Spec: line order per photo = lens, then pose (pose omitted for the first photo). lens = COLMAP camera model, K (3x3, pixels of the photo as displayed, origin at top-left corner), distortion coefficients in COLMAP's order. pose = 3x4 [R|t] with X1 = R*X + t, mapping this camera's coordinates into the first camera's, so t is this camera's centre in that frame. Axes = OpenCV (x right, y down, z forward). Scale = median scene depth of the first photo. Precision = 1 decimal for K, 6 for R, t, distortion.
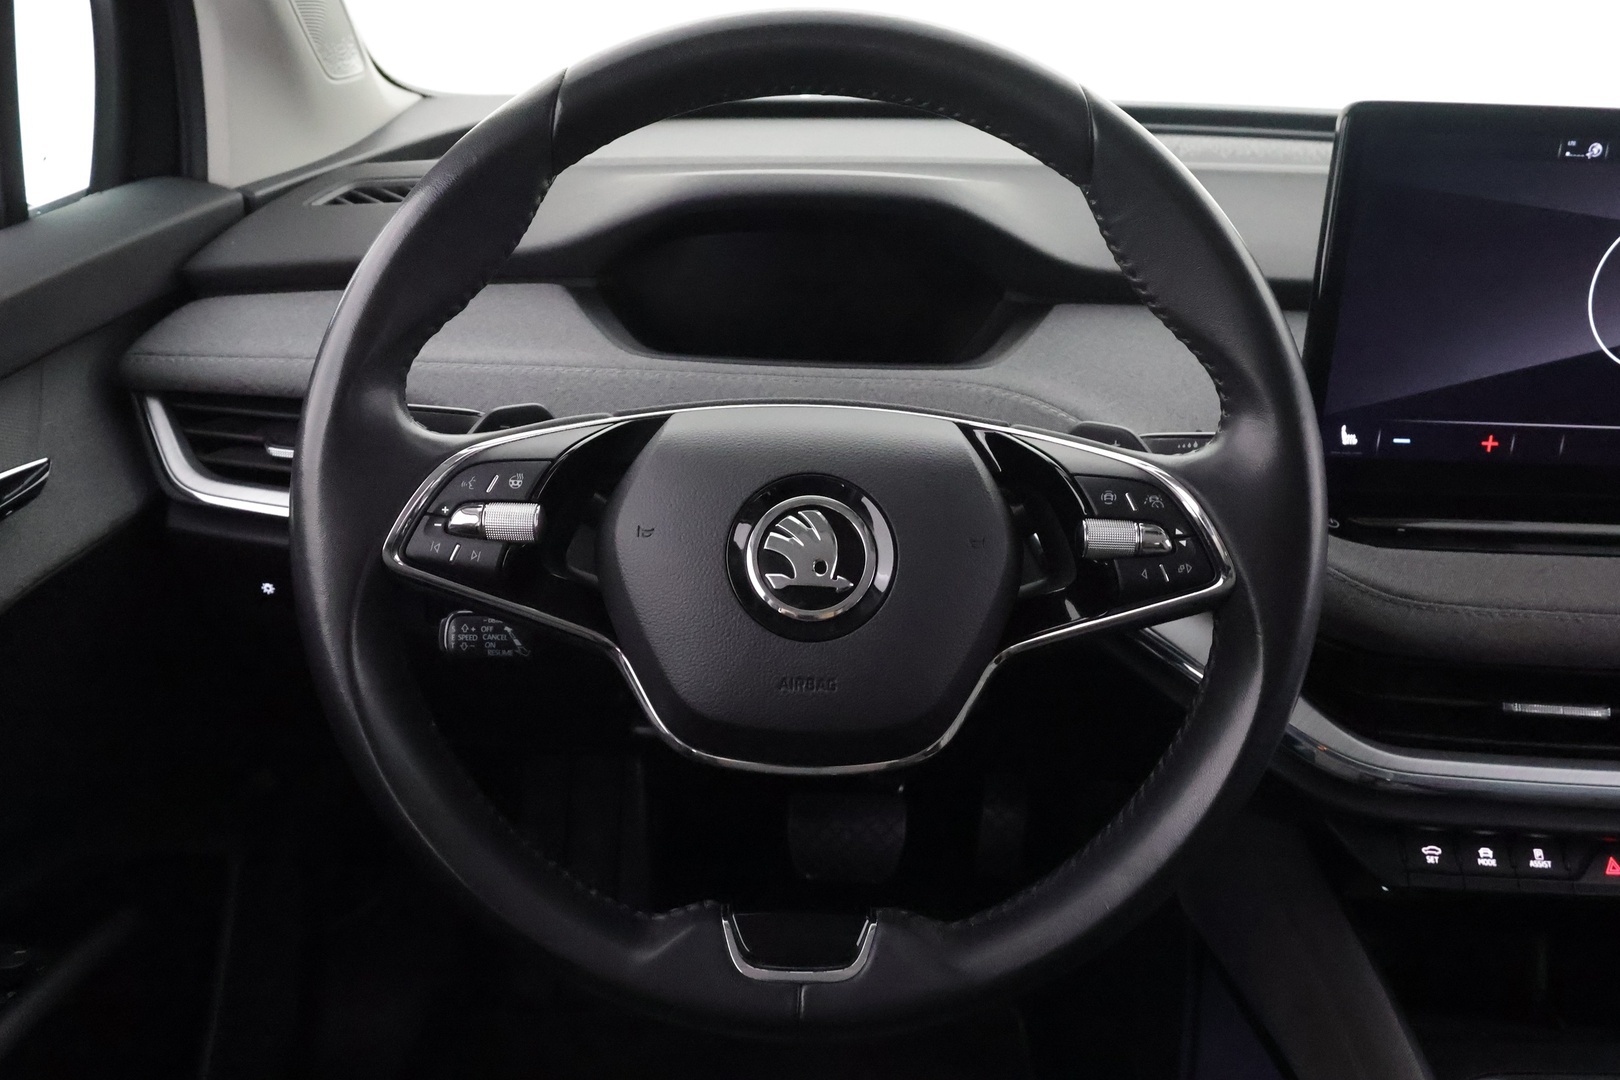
lens RADIAL K [[1283.6, 0, 810.0], [0, 1283.6, 540.0], [0, 0, 1]] dist [0.006570, -0.000001]
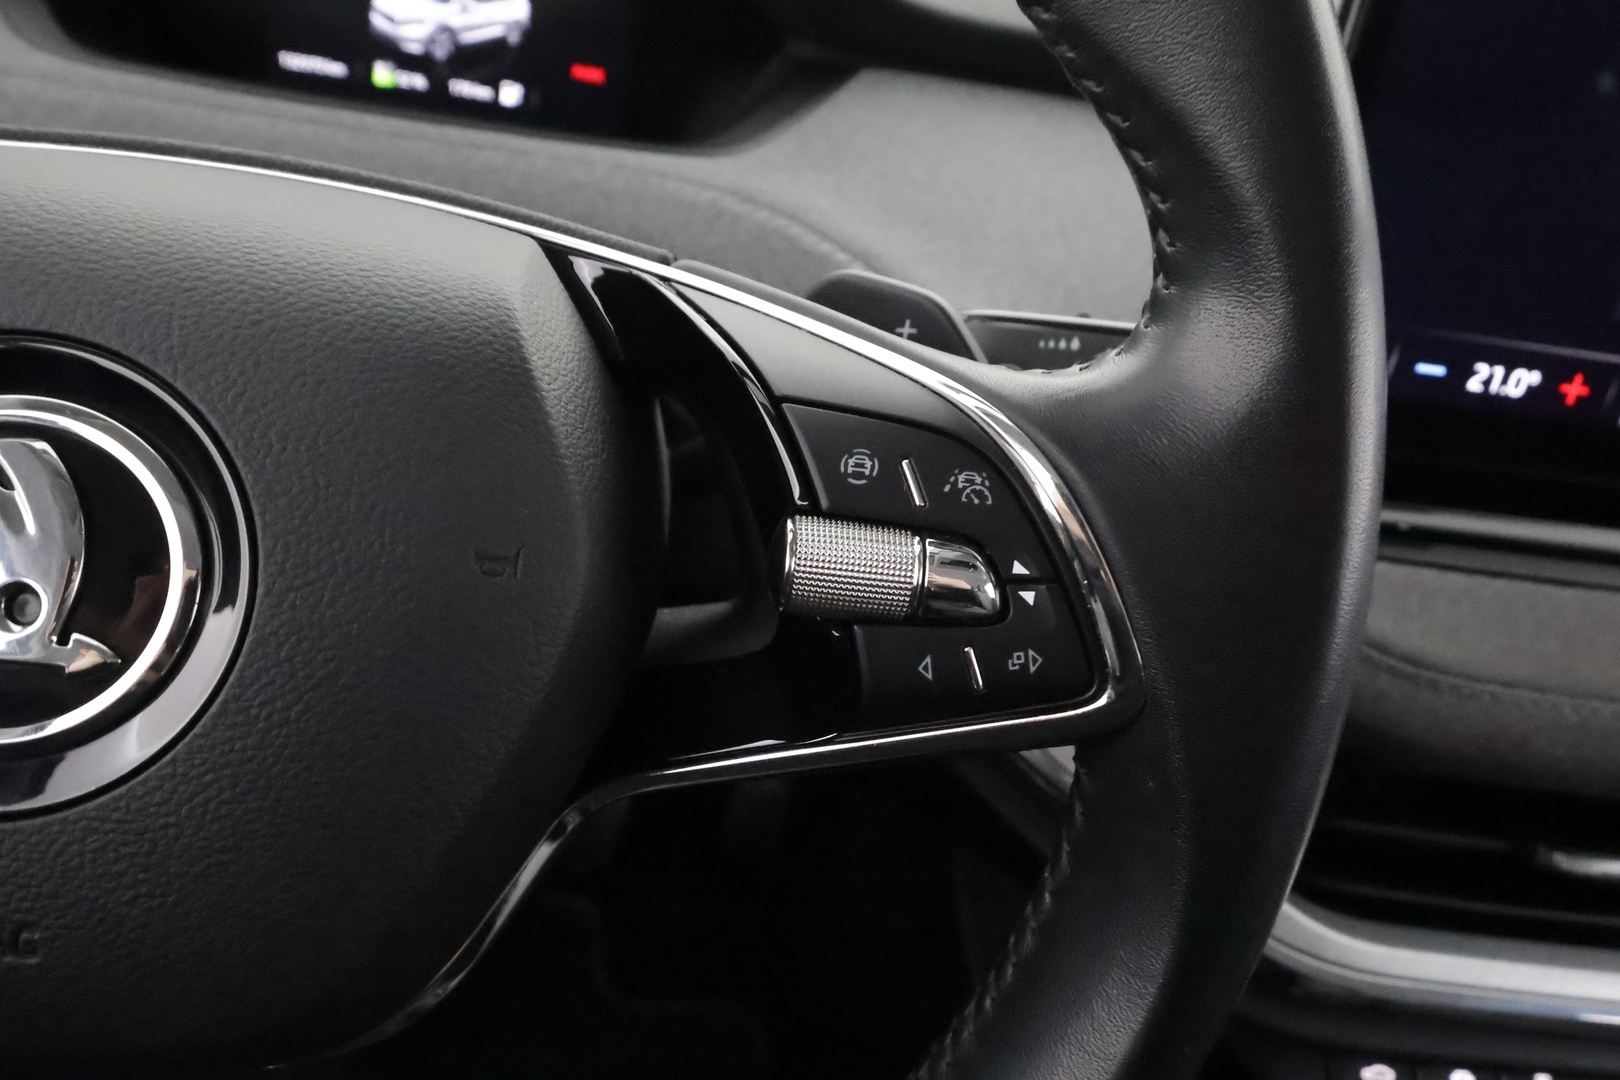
lens RADIAL K [[1283.6, 0, 810.0], [0, 1283.6, 540.0], [0, 0, 1]] dist [0.006570, -0.000001]
pose [[0.988952, 0.080202, 0.124665, 0.167022], [-0.094790, 0.988732, 0.115866, -0.054397], [-0.113968, -0.126403, 0.985410, 0.597444]]
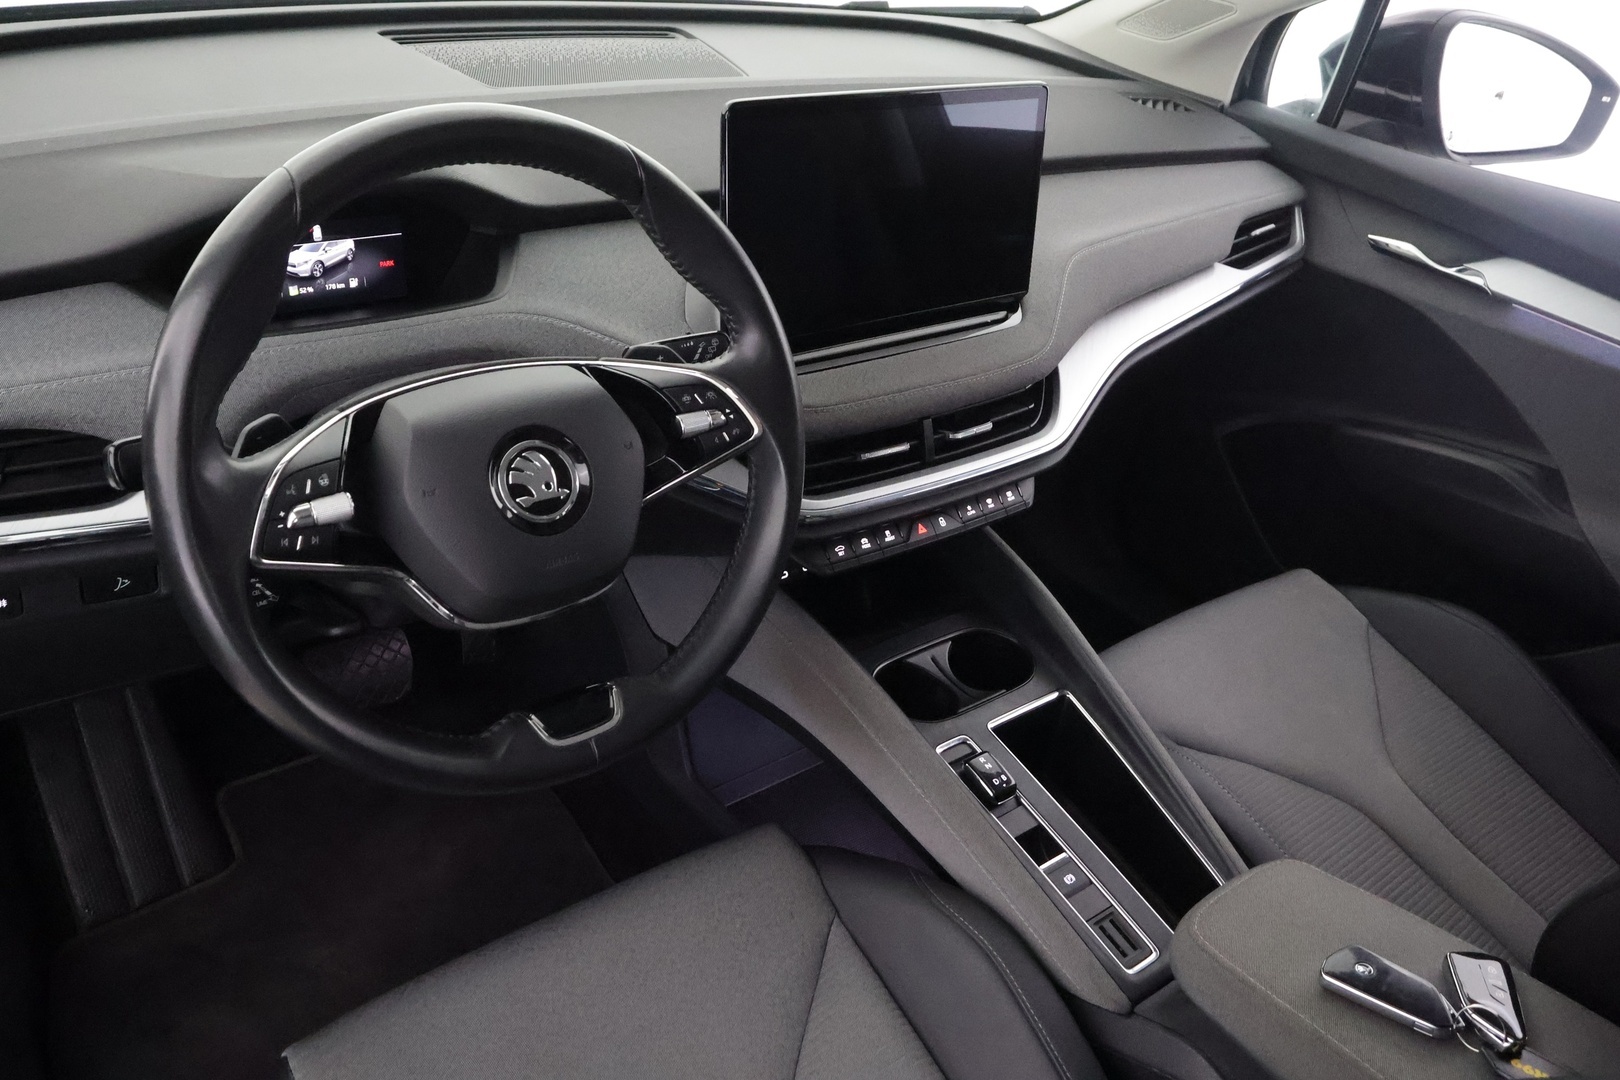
lens RADIAL K [[1283.6, 0, 810.0], [0, 1283.6, 540.0], [0, 0, 1]] dist [0.006570, -0.000001]
pose [[0.795494, -0.275002, 0.539966, -0.563115], [0.169073, 0.956431, 0.238021, -0.219777], [-0.581896, -0.098051, 0.807331, -0.418321]]
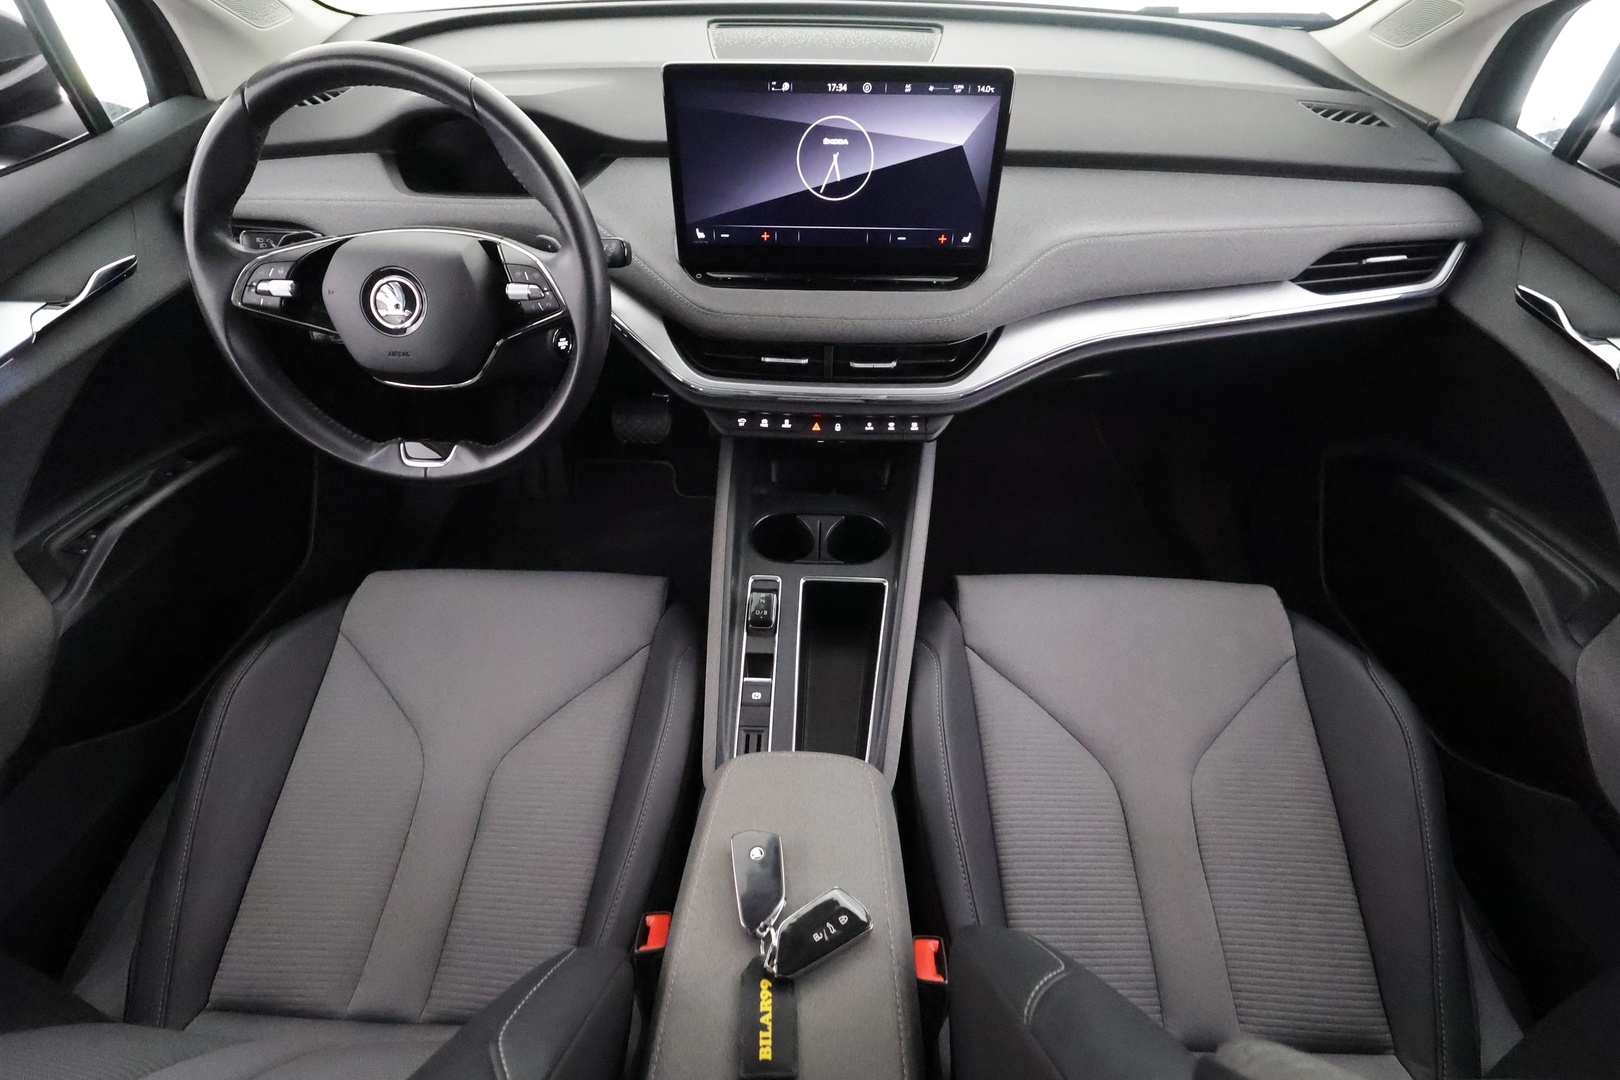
lens RADIAL K [[761.5, 0, 810.0], [0, 761.5, 540.0], [0, 0, 1]] dist [0.001463, 0.000580]
pose [[0.998347, 0.005430, -0.057208, 0.854281], [0.015583, 0.932644, 0.360462, -0.073862], [0.055312, -0.360758, 0.931018, -0.483687]]
